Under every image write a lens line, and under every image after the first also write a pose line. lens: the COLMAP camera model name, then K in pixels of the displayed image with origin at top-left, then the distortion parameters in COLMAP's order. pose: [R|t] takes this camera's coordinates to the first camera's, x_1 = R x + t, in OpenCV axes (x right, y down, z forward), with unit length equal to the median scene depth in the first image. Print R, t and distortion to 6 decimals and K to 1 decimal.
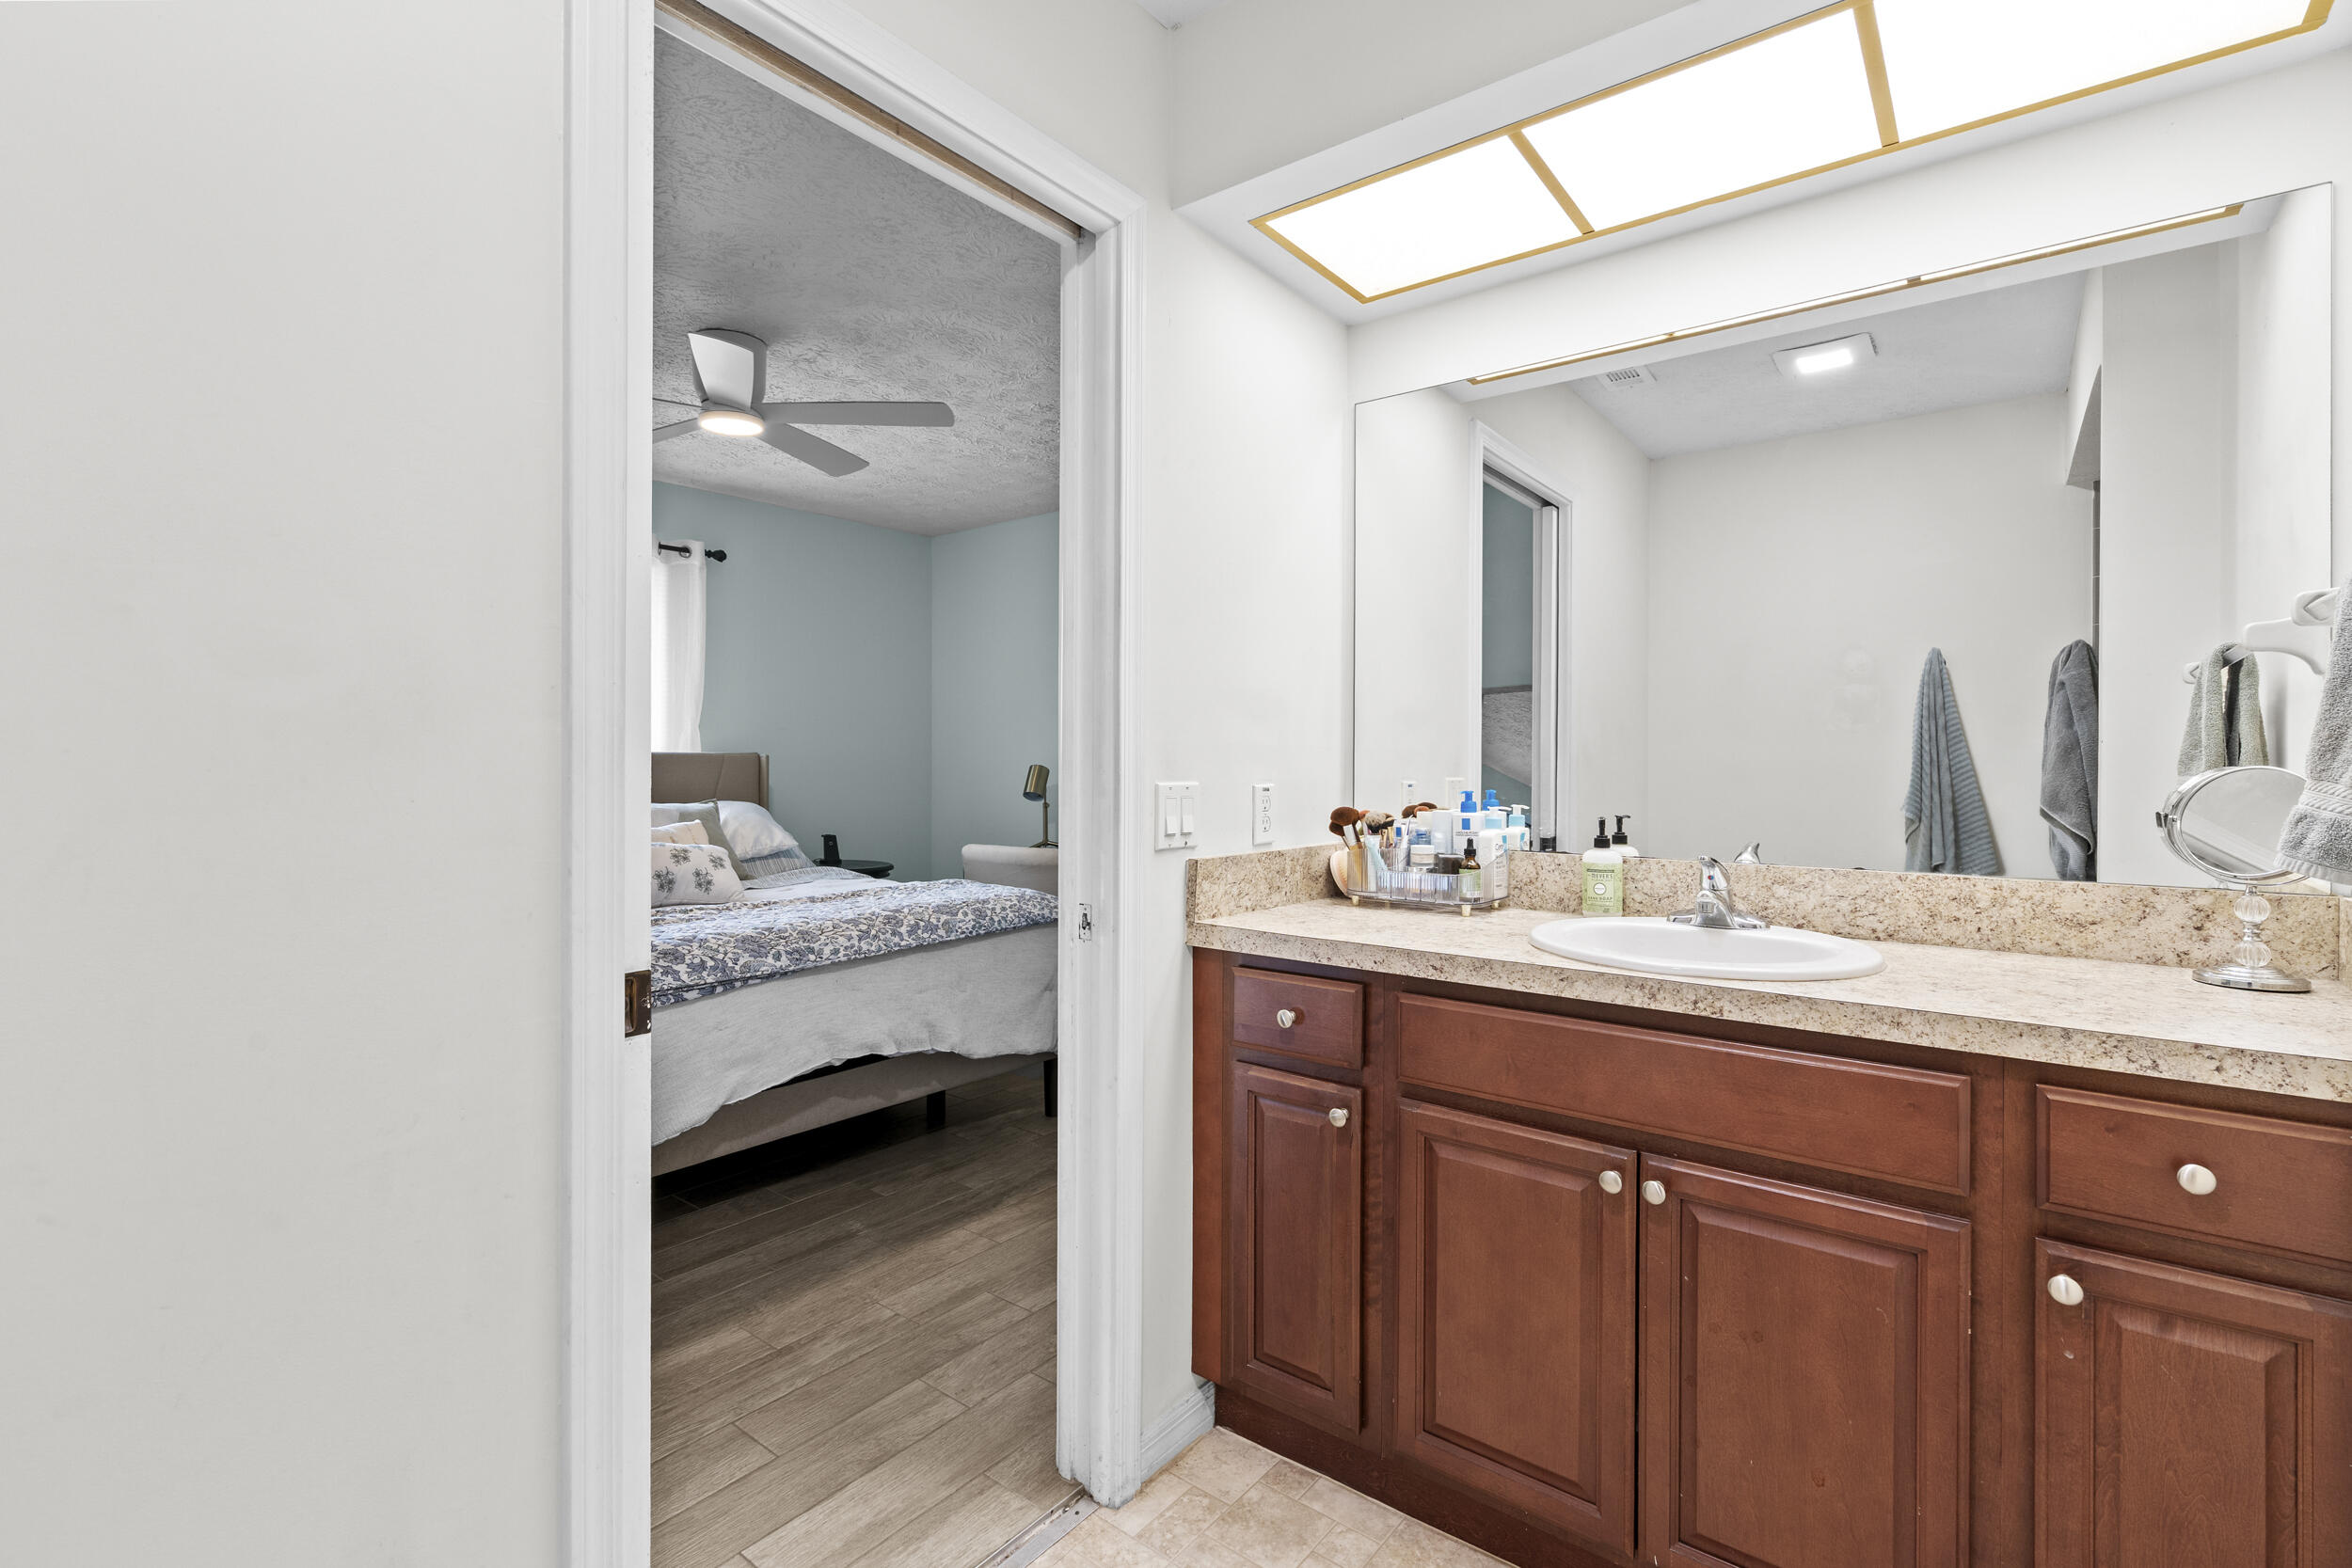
lens RADIAL K [[1065.7, 0, 1183.3], [0, 1065.7, 770.2], [0, 0, 1]] dist [-0.005506, 0.002812]
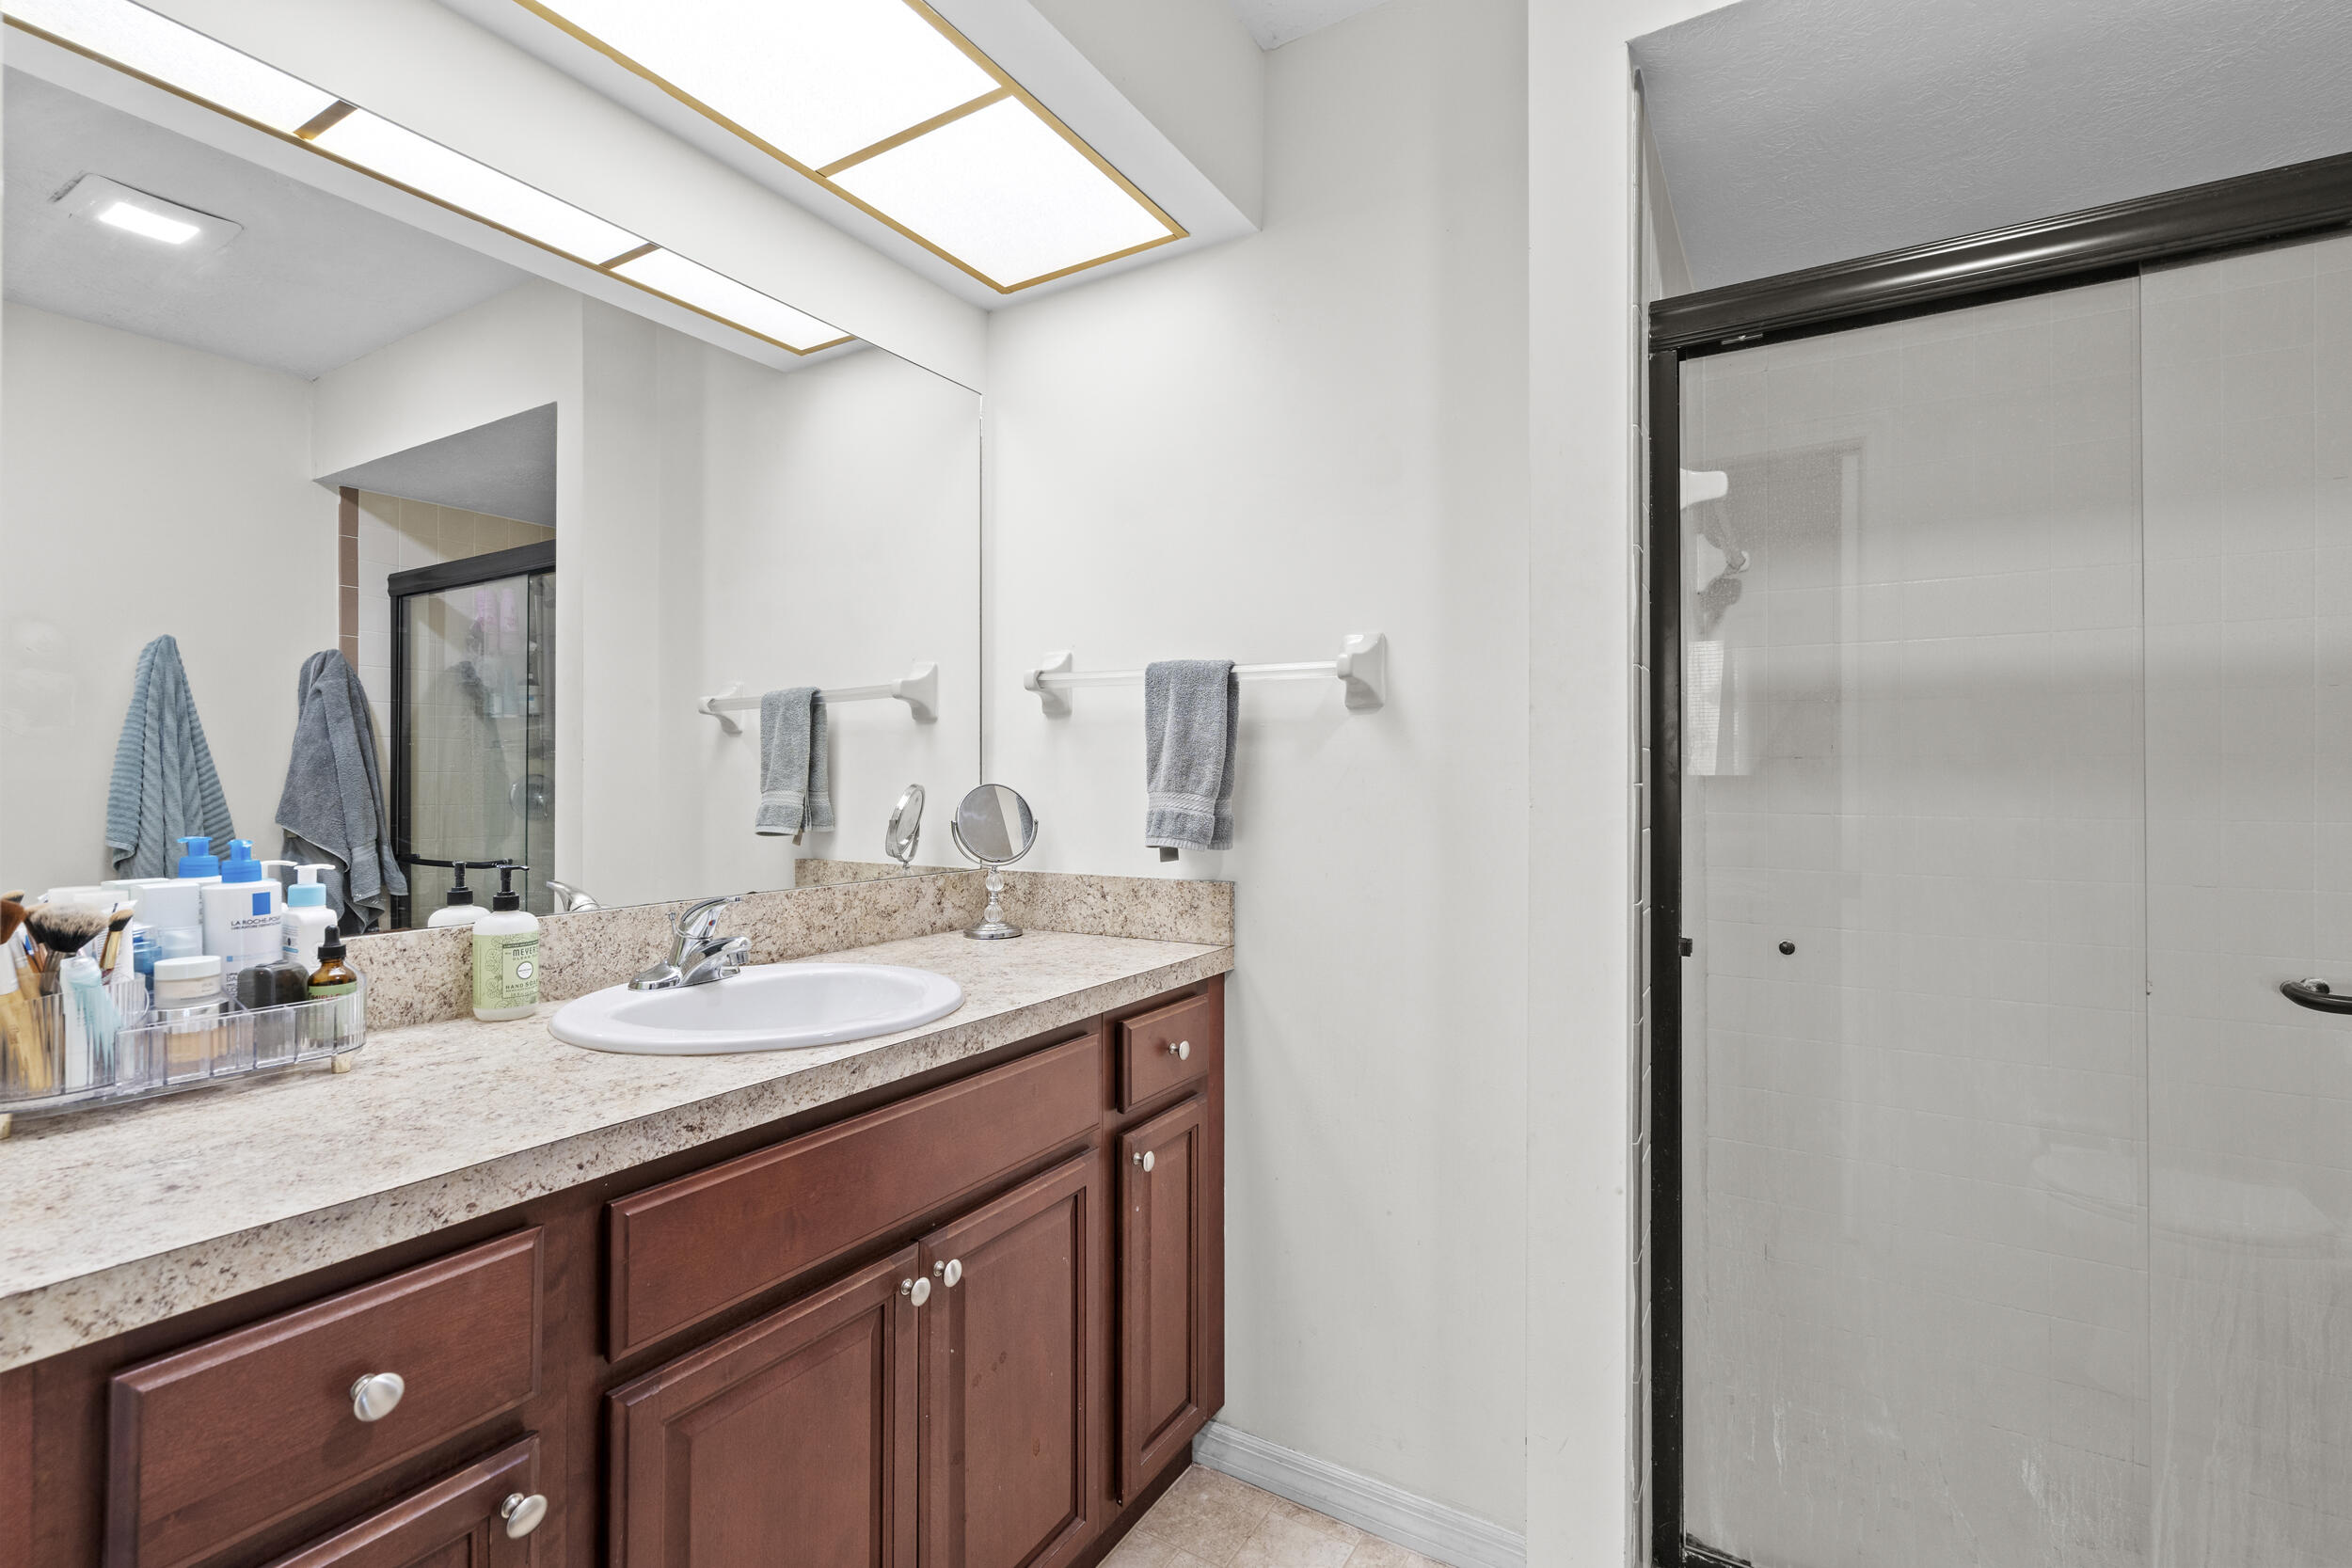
lens RADIAL K [[1065.7, 0, 1179.0], [0, 1065.7, 776.1], [0, 0, 1]] dist [-0.005506, 0.002812]
pose [[-0.128188, -0.001530, 0.991749, -0.404535], [0.004994, 0.999985, 0.002188, -0.014169], [-0.991737, 0.005234, -0.128179, 0.818132]]
